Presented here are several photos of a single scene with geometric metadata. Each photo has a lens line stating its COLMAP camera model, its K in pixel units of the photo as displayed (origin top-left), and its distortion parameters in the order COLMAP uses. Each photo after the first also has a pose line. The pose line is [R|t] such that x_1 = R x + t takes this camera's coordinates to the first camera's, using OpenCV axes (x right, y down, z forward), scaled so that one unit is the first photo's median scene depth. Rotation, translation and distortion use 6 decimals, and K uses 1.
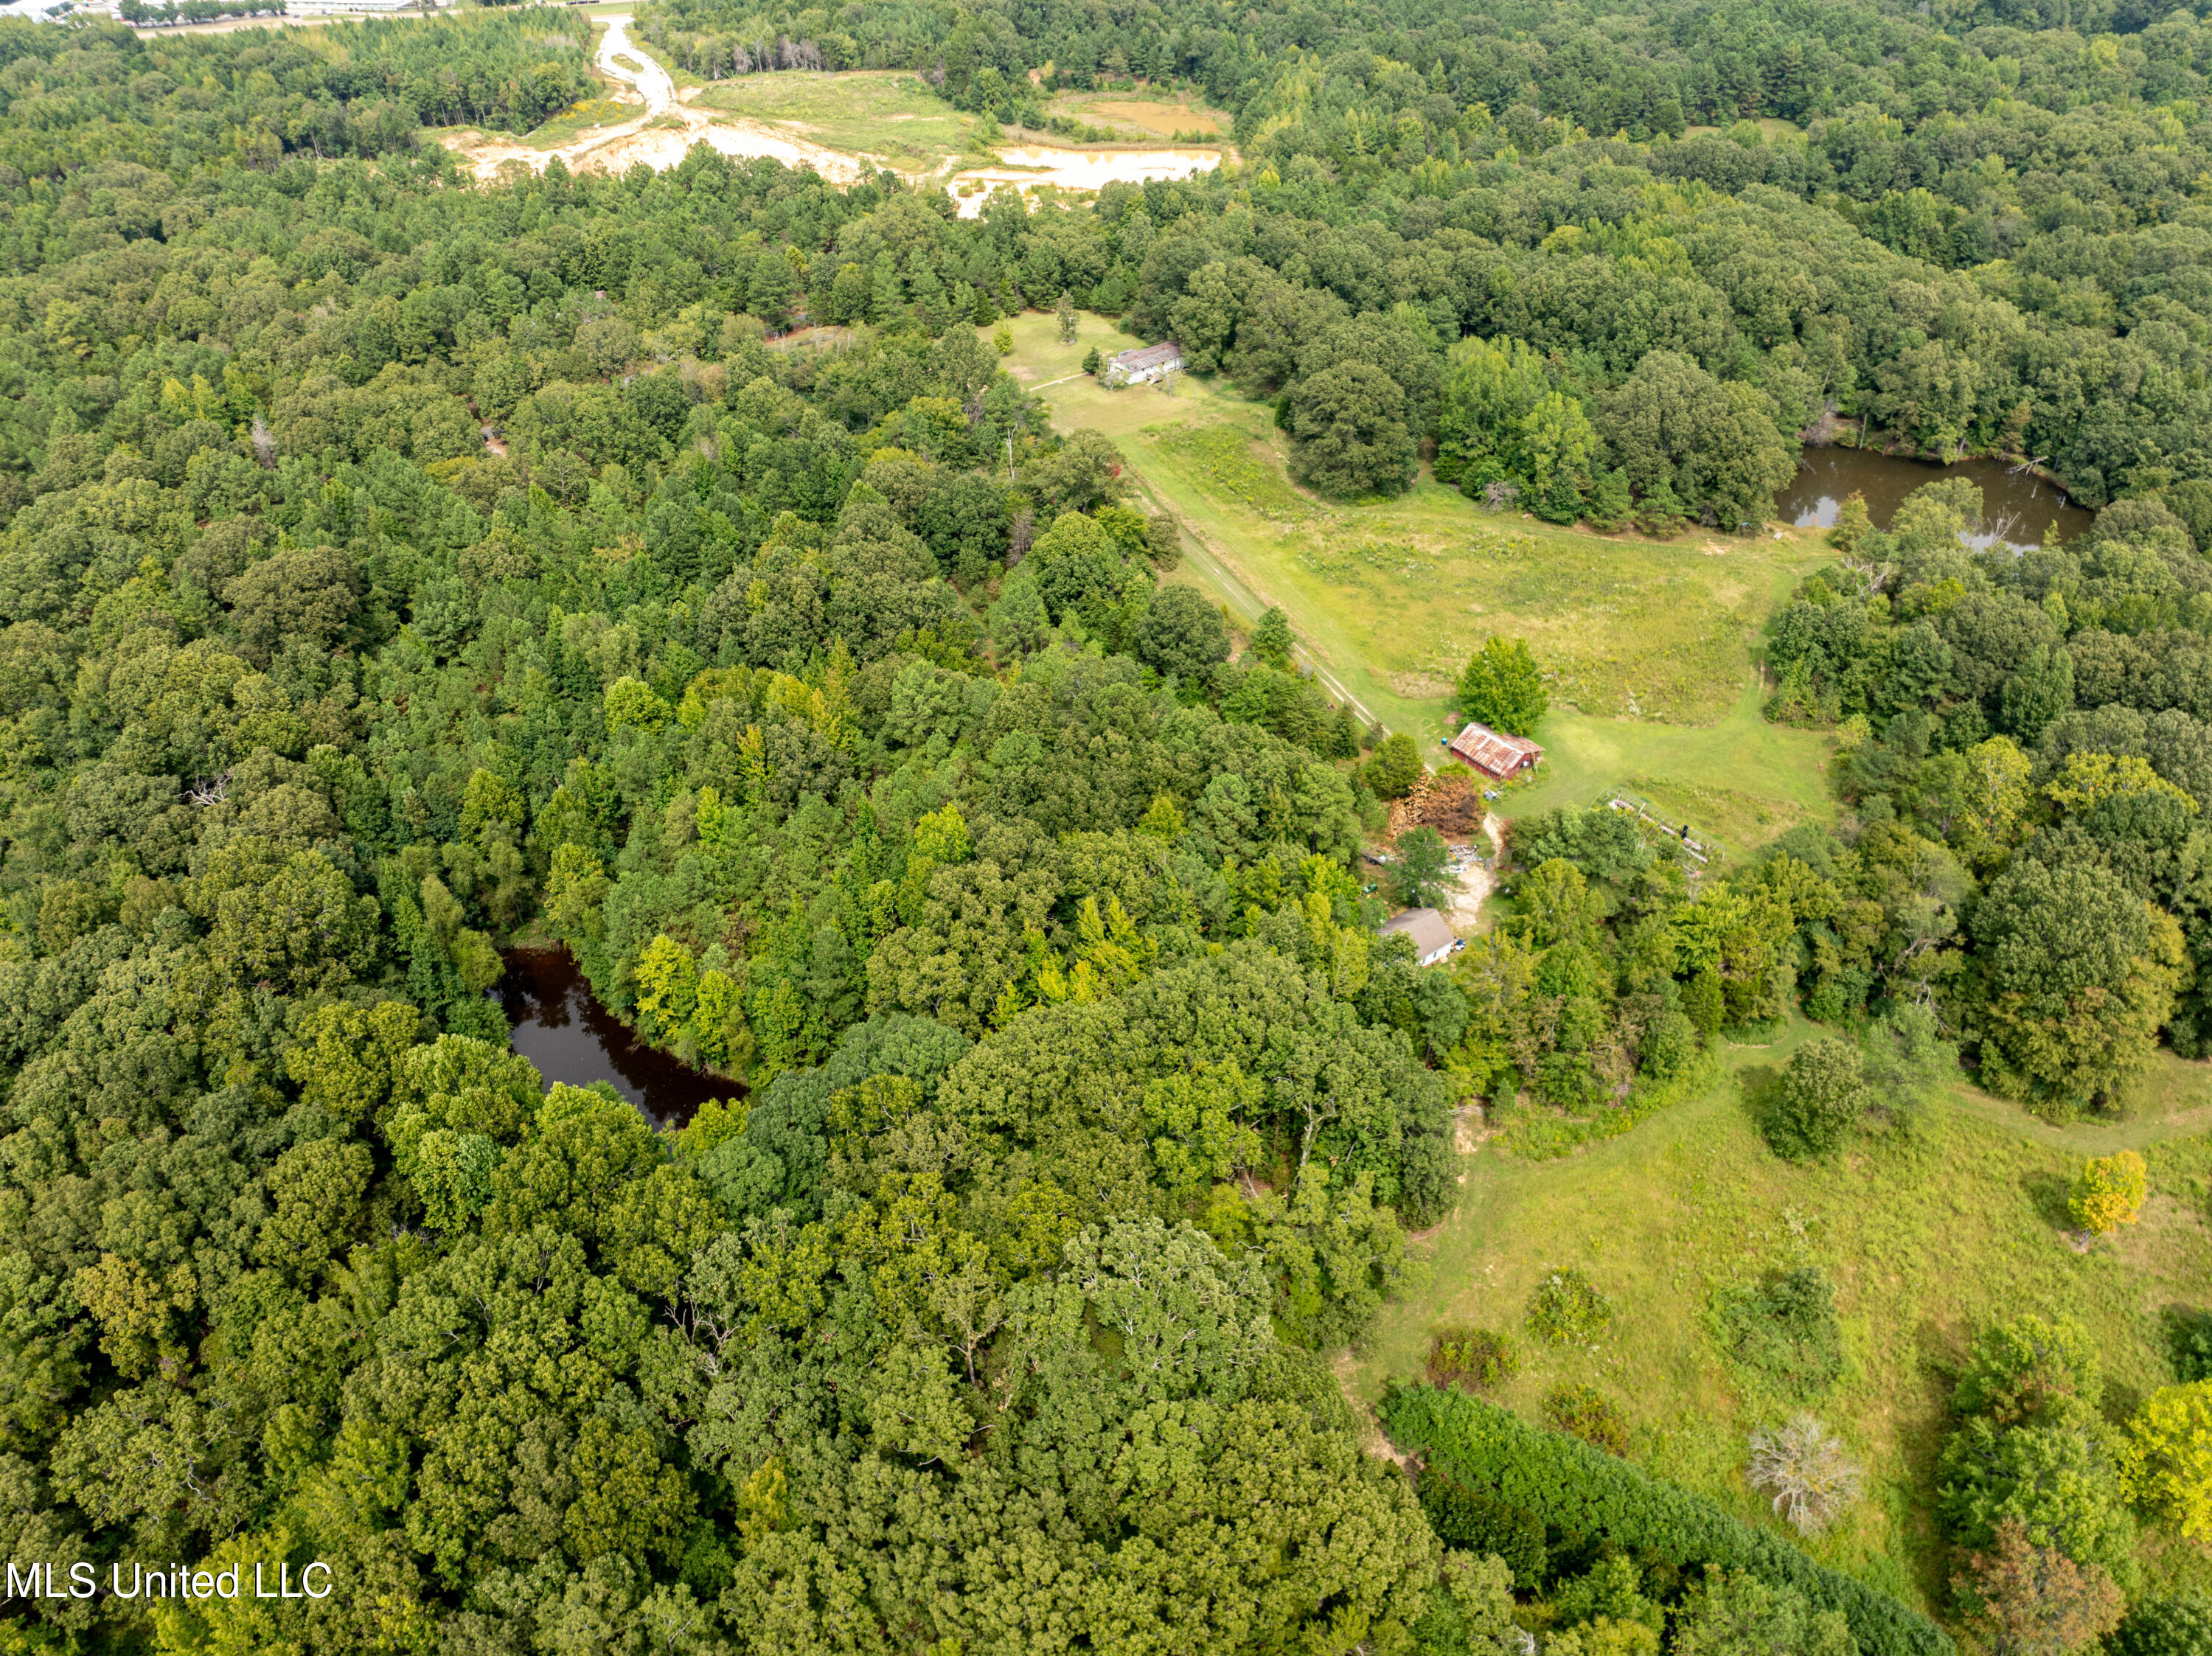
lens RADIAL K [[1572.3, 0, 1122.2], [0, 1572.3, 817.9], [0, 0, 1]] dist [-0.042520, 0.011898]
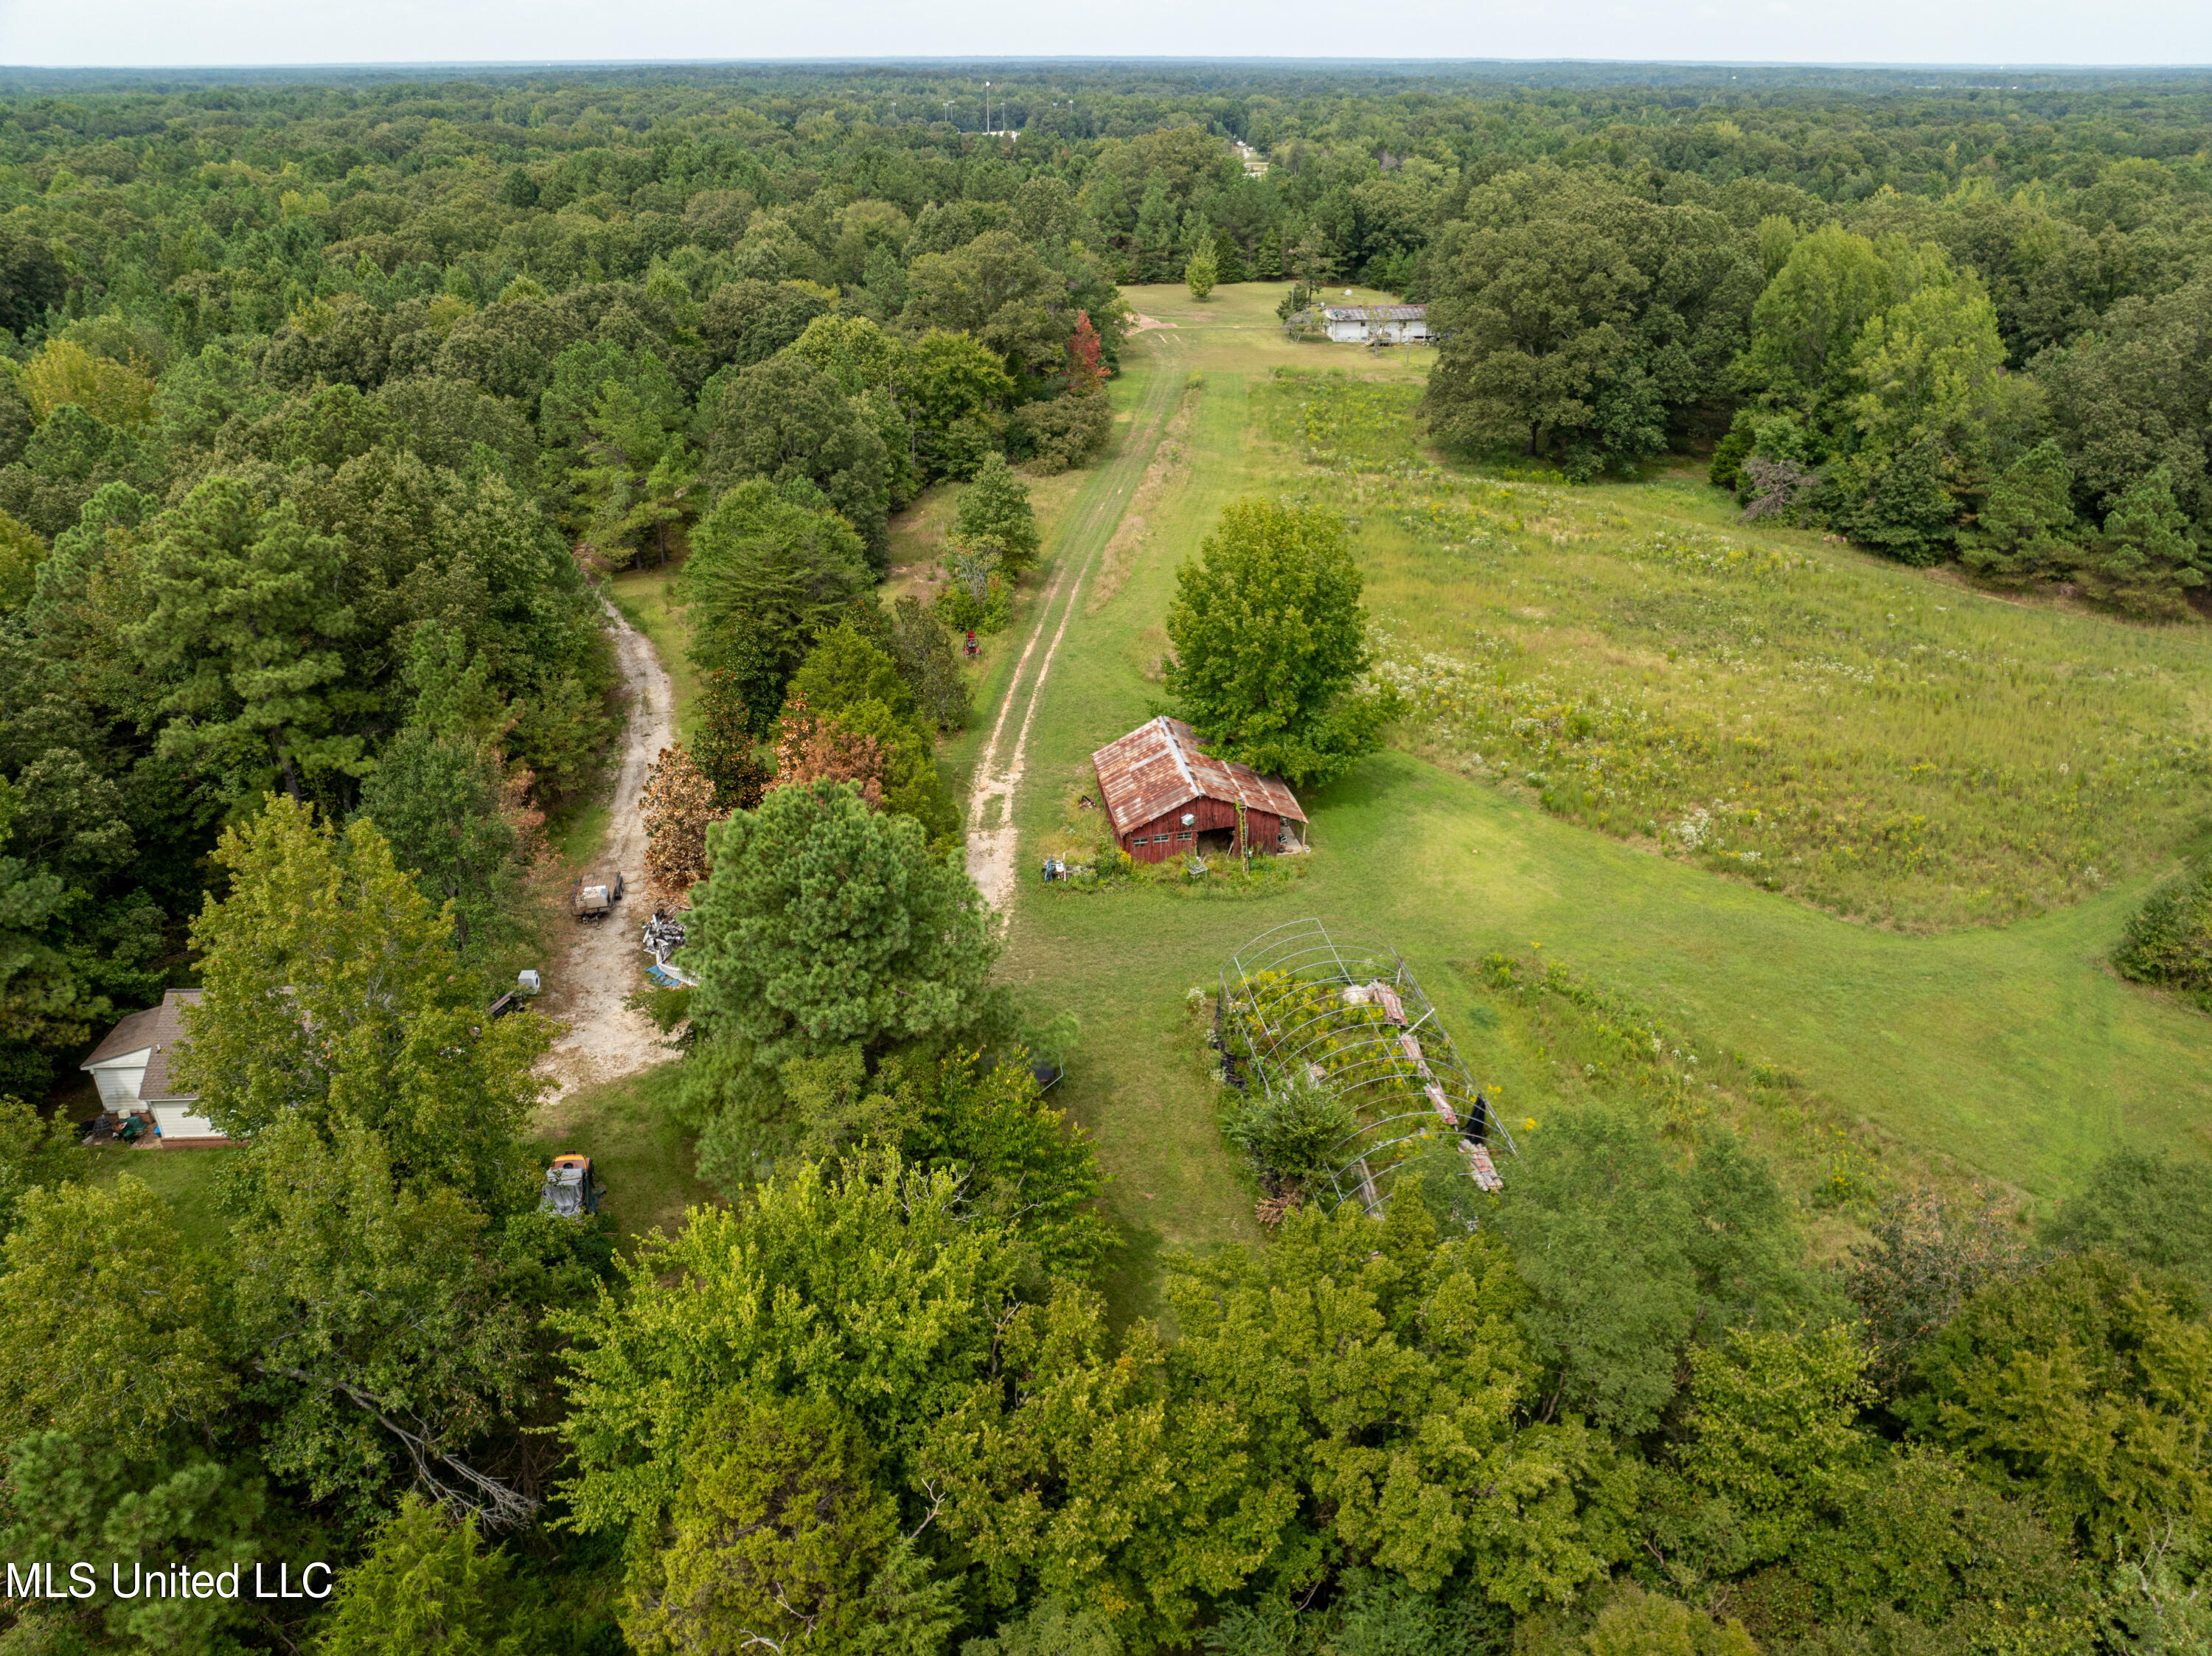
lens RADIAL K [[1572.3, 0, 1111.3], [0, 1572.3, 825.8], [0, 0, 1]] dist [-0.042520, 0.011898]
pose [[0.847096, 0.237885, -0.475226, 0.183287], [-0.327257, 0.938061, -0.113771, 0.005711], [0.418727, 0.251896, 0.872477, 0.303789]]
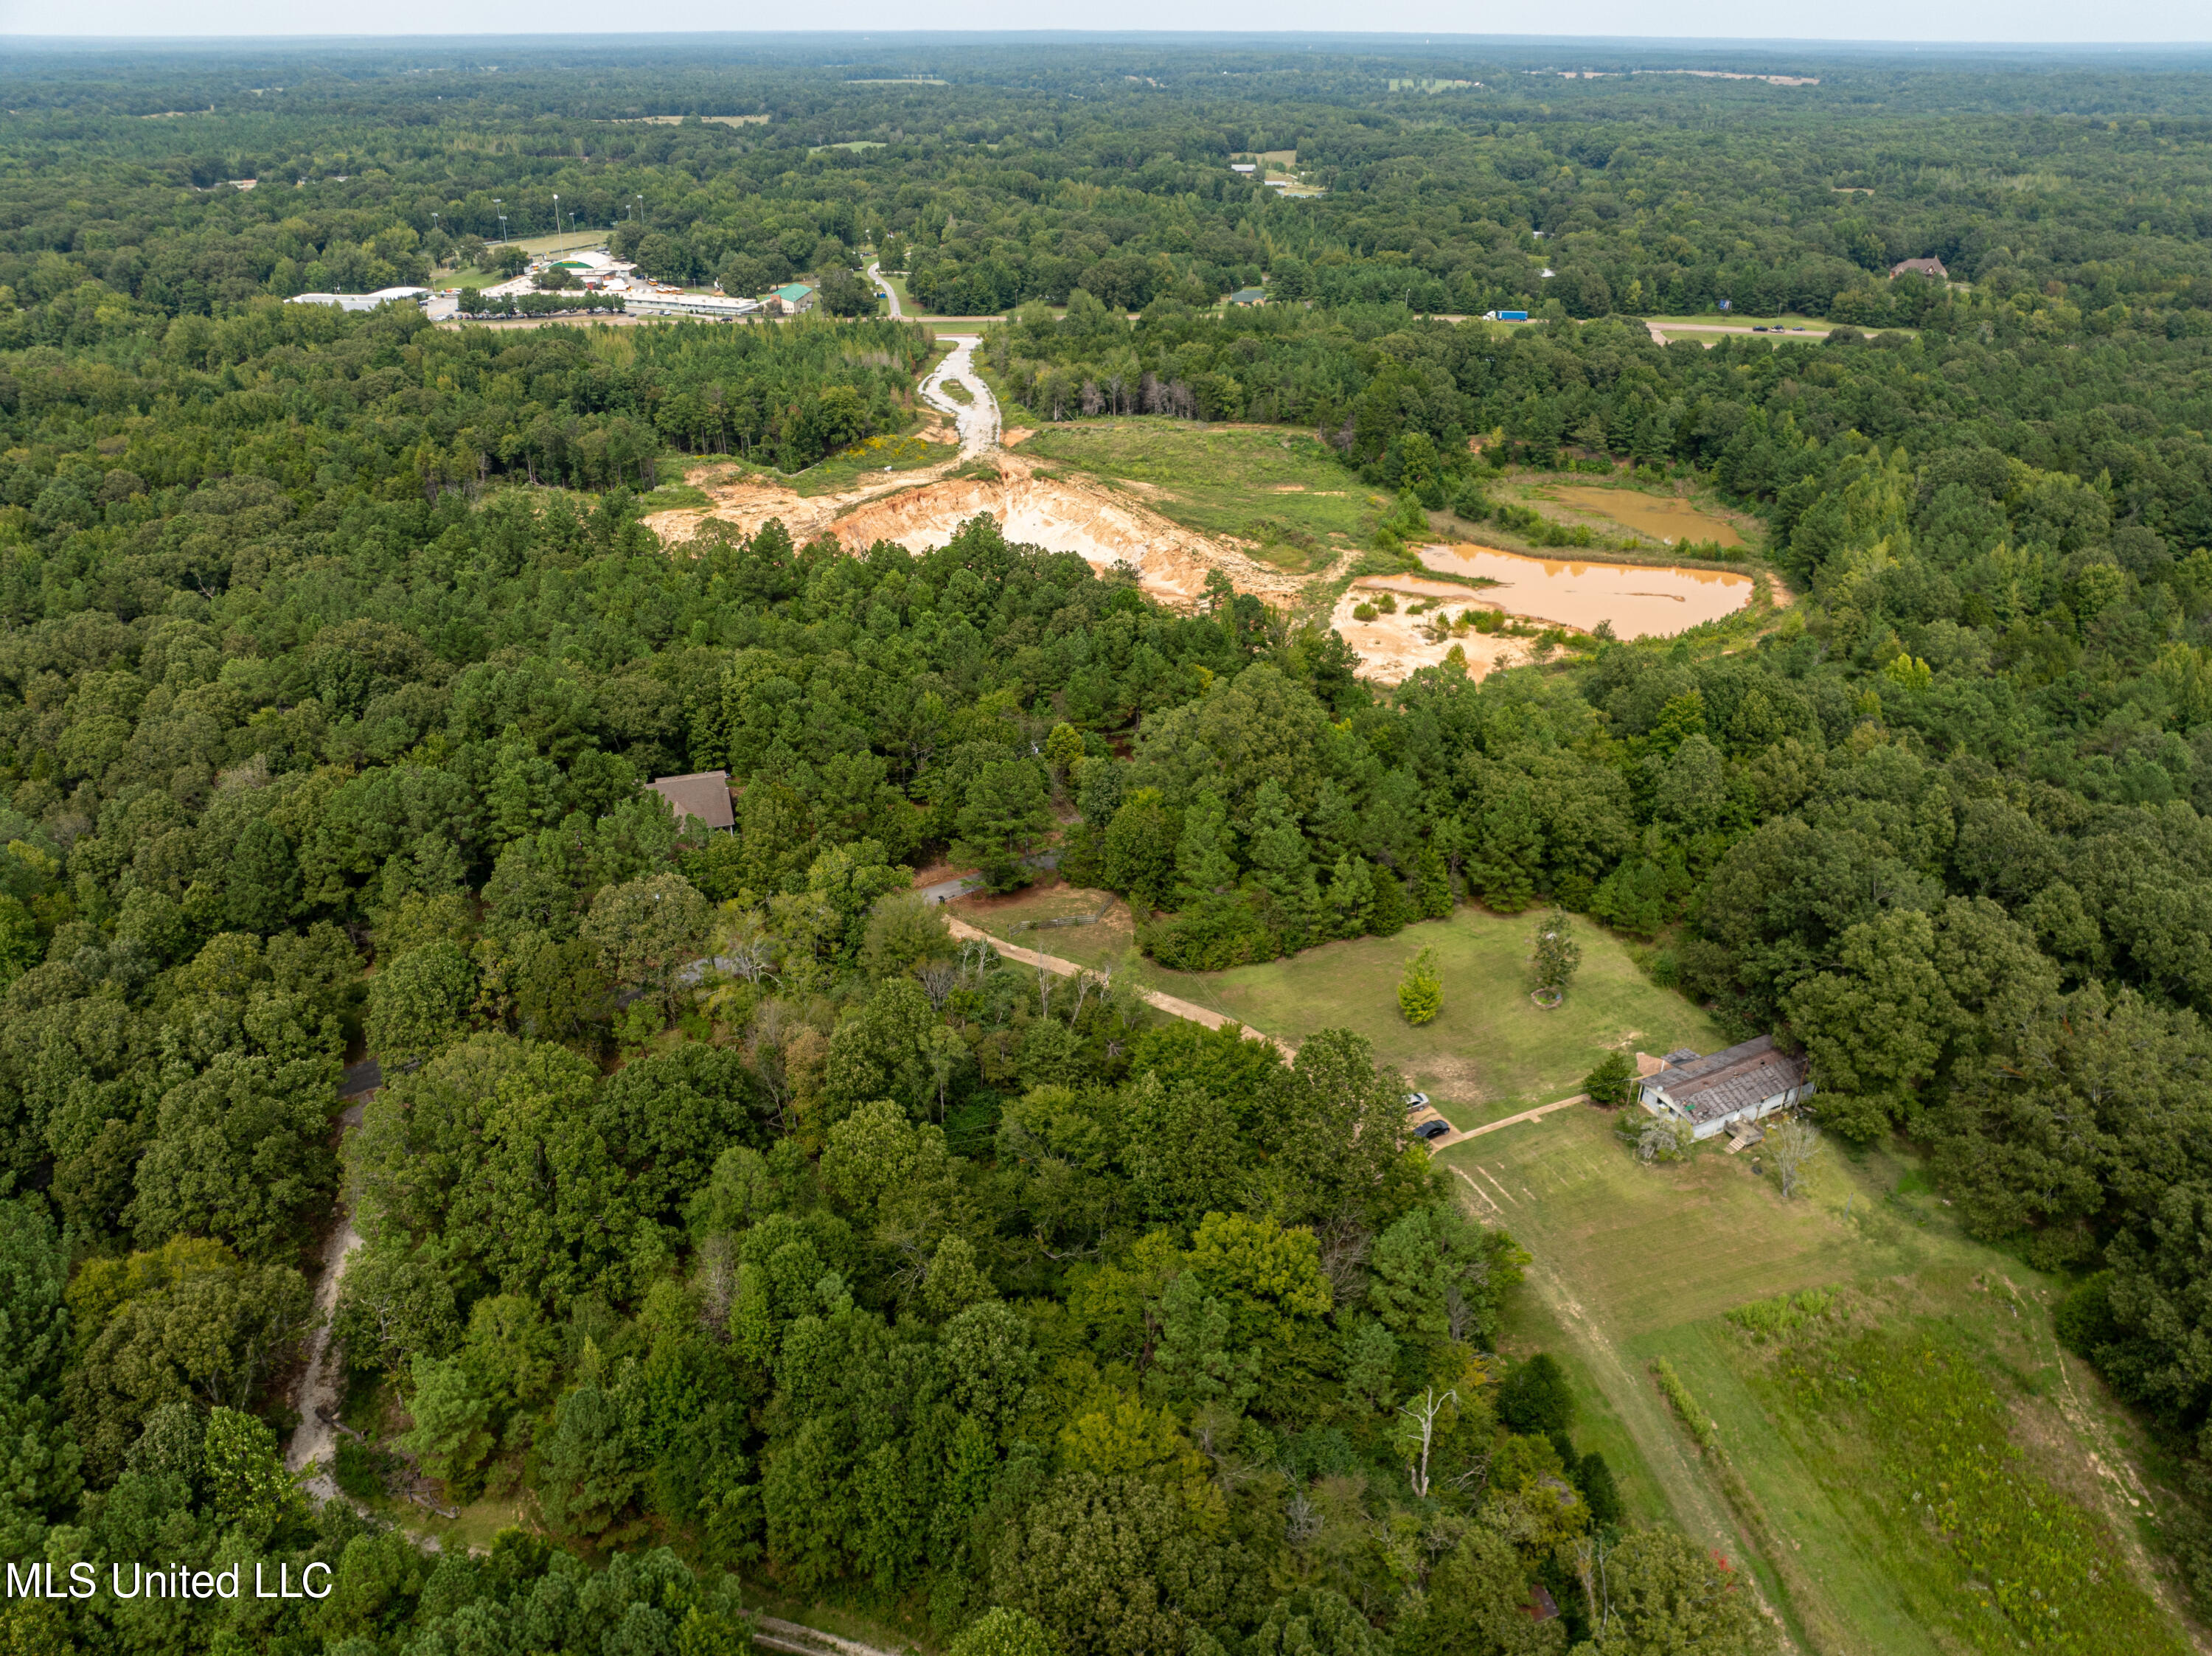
lens RADIAL K [[1572.3, 0, 1116.0], [0, 1572.3, 814.2], [0, 0, 1]] dist [-0.042520, 0.011898]
pose [[0.969262, 0.117030, -0.216414, -0.046525], [-0.155870, 0.972667, -0.172112, -0.176558], [0.190357, 0.200554, 0.961011, 0.336911]]
